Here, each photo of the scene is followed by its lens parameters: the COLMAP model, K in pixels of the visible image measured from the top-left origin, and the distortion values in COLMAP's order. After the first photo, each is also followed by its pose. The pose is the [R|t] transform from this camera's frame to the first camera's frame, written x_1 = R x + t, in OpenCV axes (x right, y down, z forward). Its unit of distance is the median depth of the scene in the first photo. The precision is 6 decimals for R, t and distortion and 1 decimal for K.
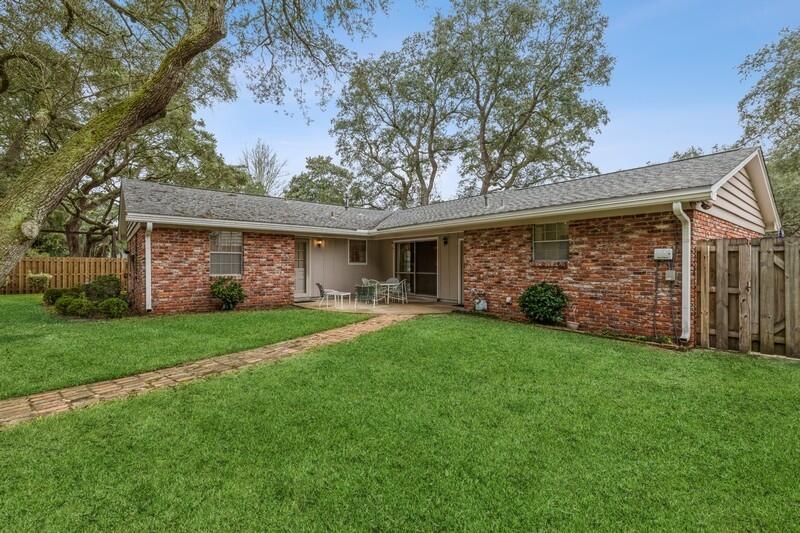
lens RADIAL K [[359.6, 0, 402.7], [0, 359.6, 264.4], [0, 0, 1]] dist [0.001430, 0.000216]
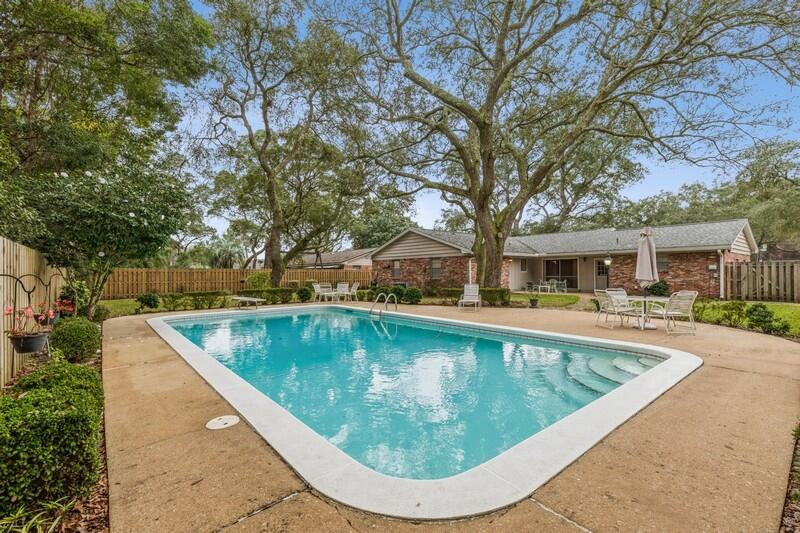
lens RADIAL K [[359.6, 0, 402.7], [0, 359.6, 264.4], [0, 0, 1]] dist [0.001430, 0.000216]
pose [[0.999911, -0.005115, 0.012288, -1.702510], [0.005364, 0.999779, -0.020342, -0.007567], [-0.012181, 0.020406, 0.999718, -1.743312]]
